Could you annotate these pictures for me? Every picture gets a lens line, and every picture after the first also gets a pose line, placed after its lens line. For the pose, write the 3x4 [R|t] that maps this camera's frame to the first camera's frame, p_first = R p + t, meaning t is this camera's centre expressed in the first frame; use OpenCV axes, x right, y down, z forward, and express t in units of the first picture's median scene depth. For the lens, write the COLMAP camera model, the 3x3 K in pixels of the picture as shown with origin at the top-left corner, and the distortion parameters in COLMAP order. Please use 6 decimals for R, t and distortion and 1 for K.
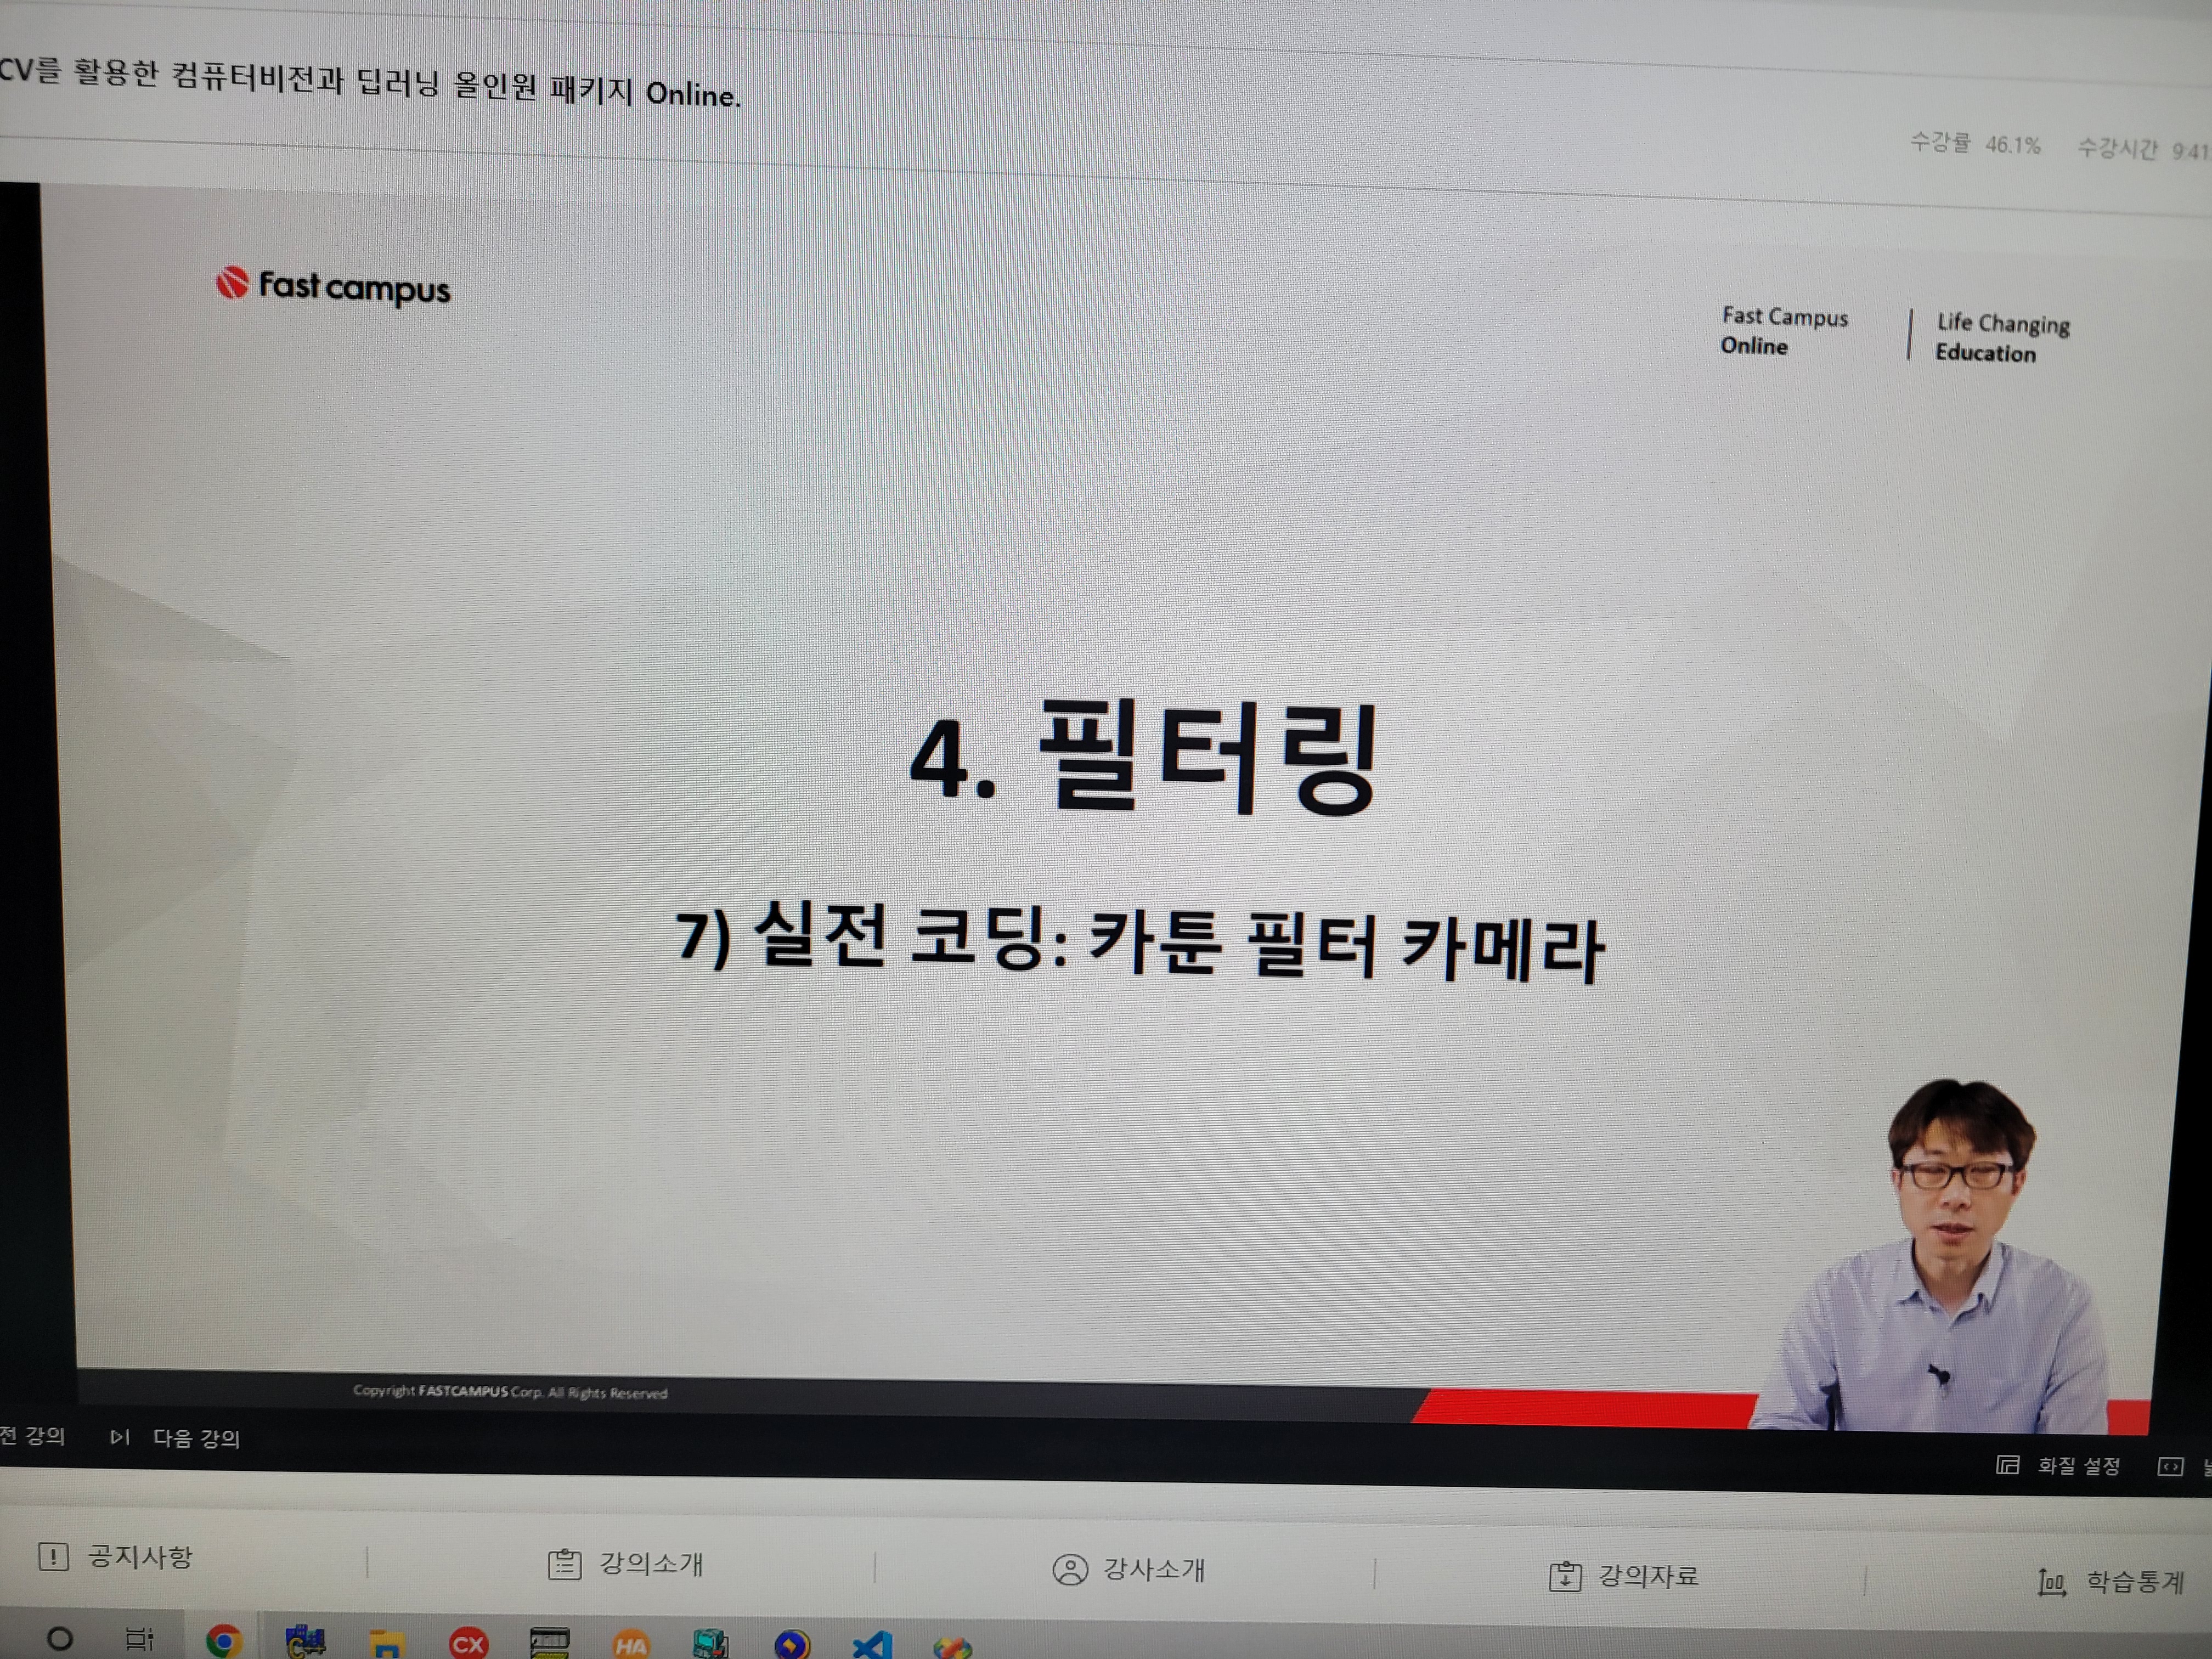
lens RADIAL K [[1974.6, 0, 1118.2], [0, 1974.6, 830.9], [0, 0, 1]] dist [0.077595, -0.005027]
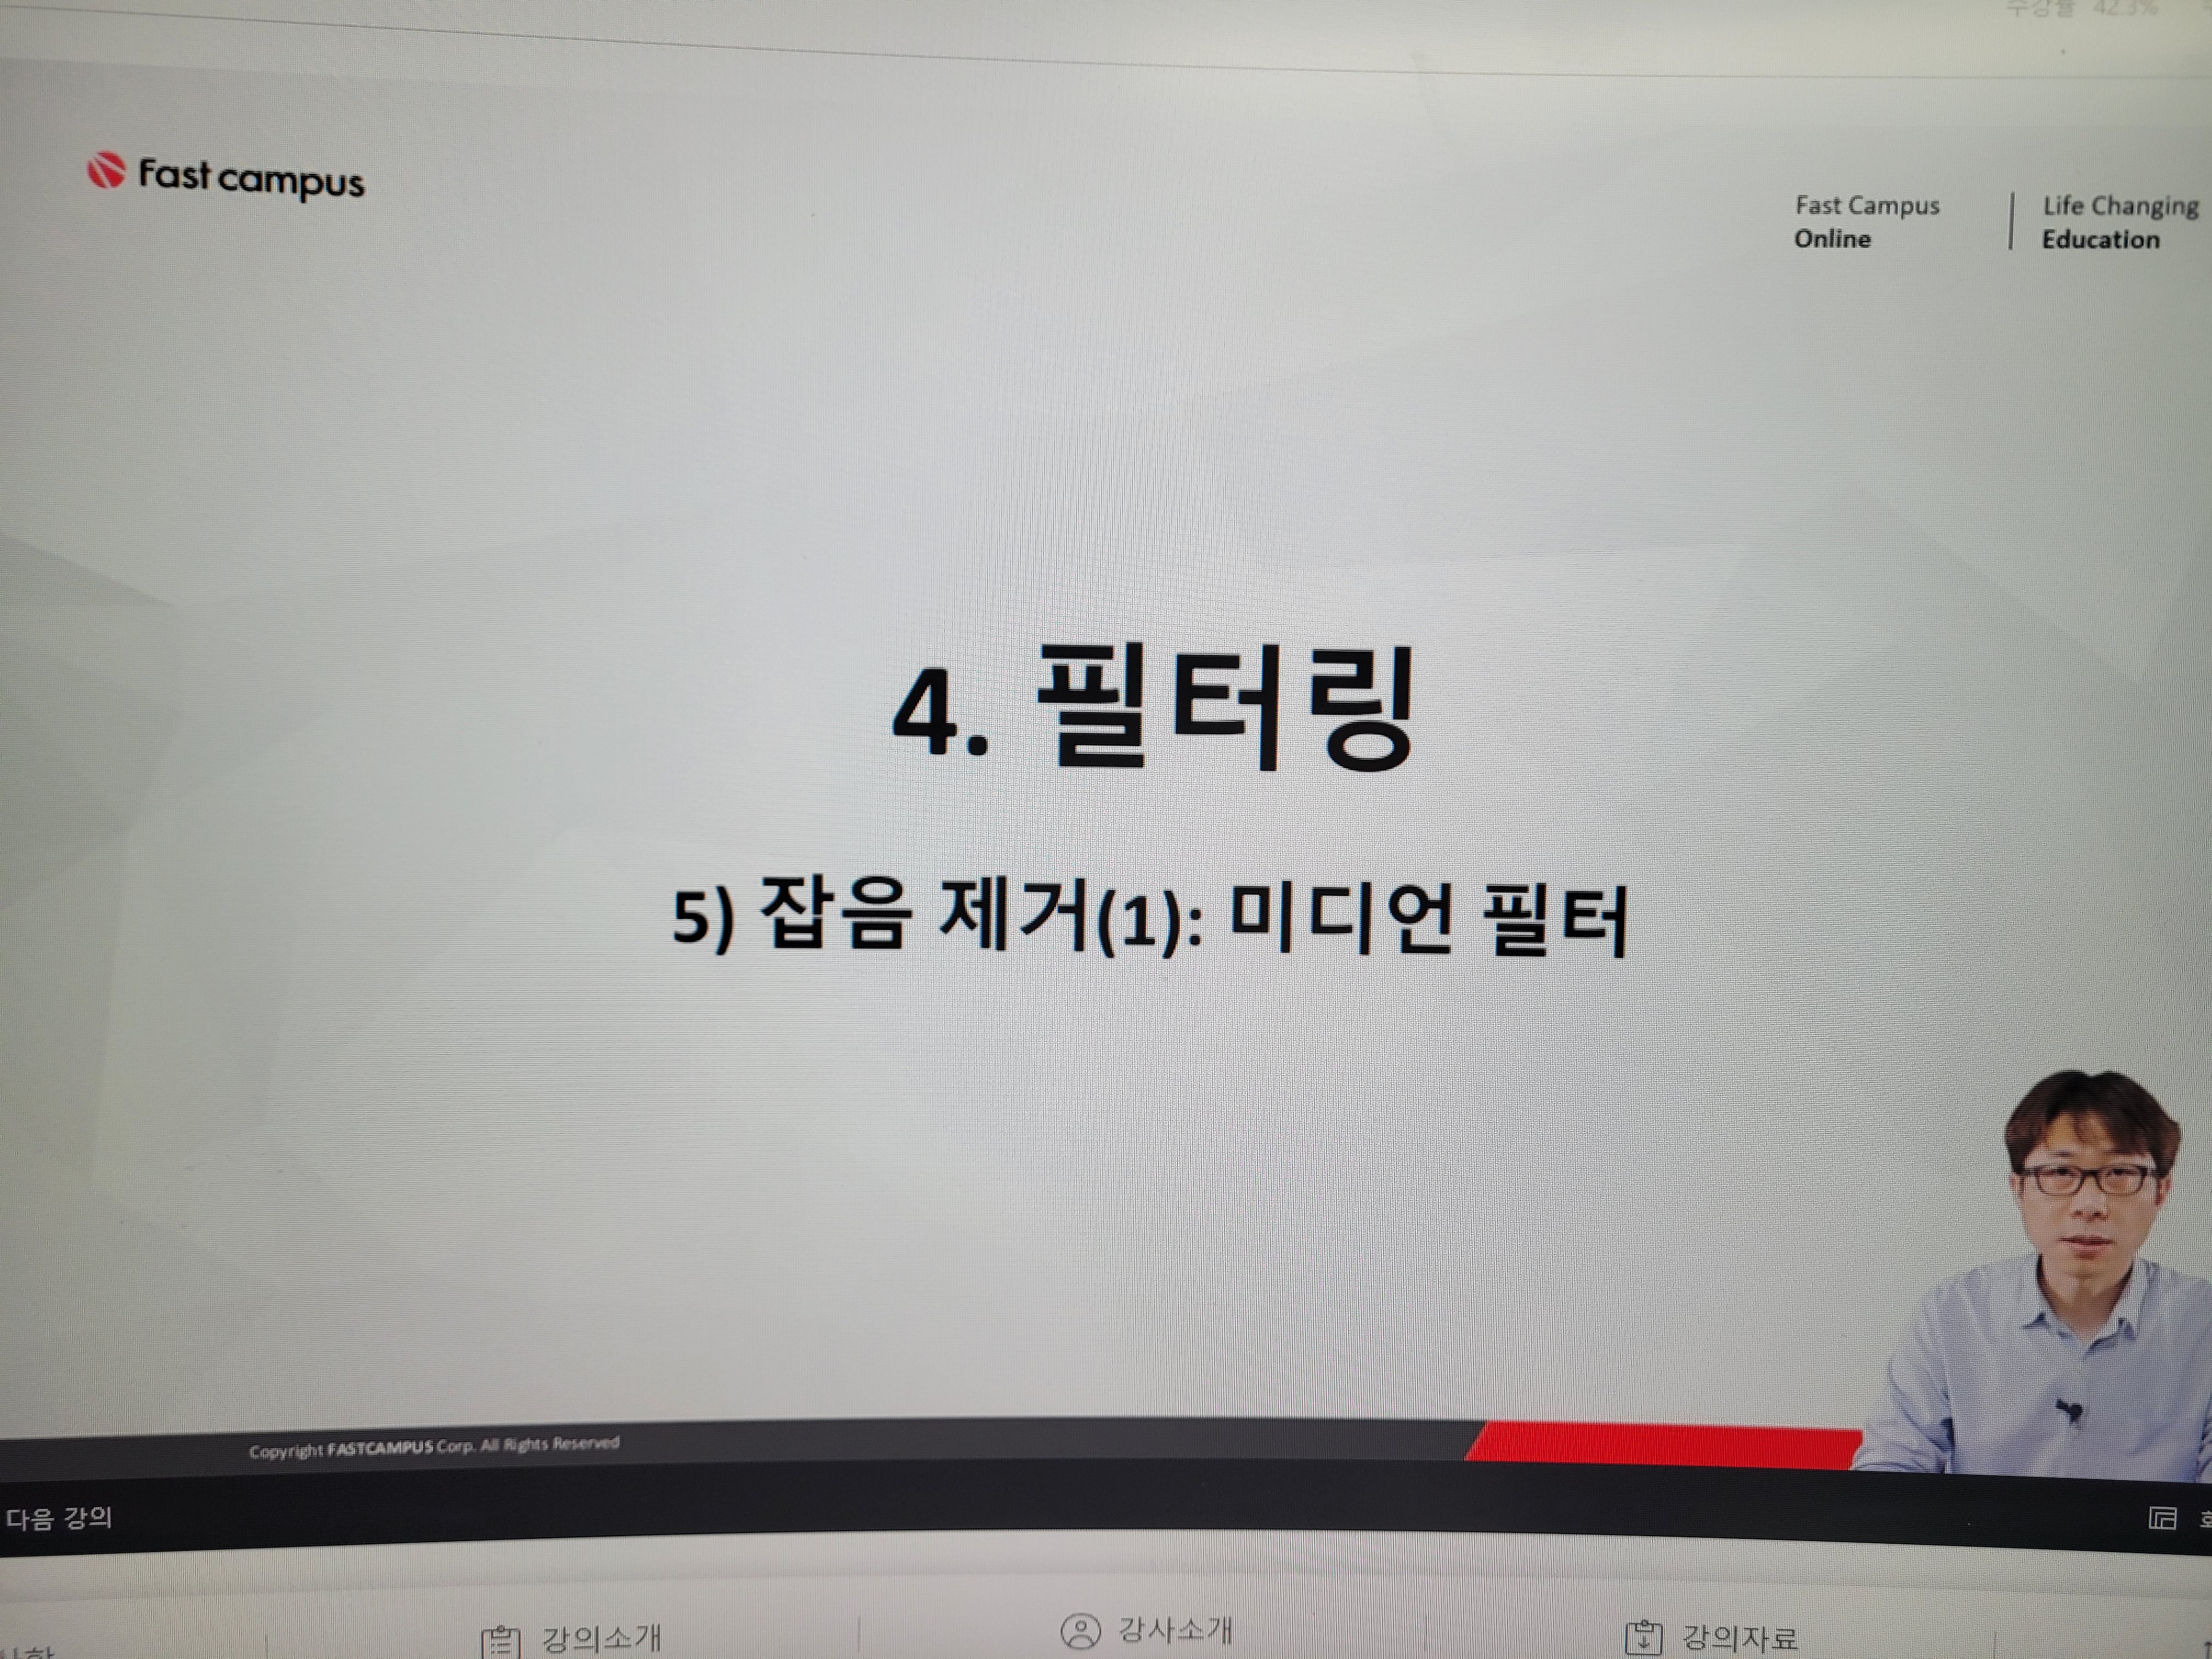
lens RADIAL K [[1974.6, 0, 1118.2], [0, 1974.6, 830.9], [0, 0, 1]] dist [0.077595, -0.005027]
pose [[0.999957, -0.009153, 0.001724, -0.005923], [0.009097, 0.999506, 0.030072, -0.010790], [-0.001998, -0.030055, 0.999546, 0.132816]]
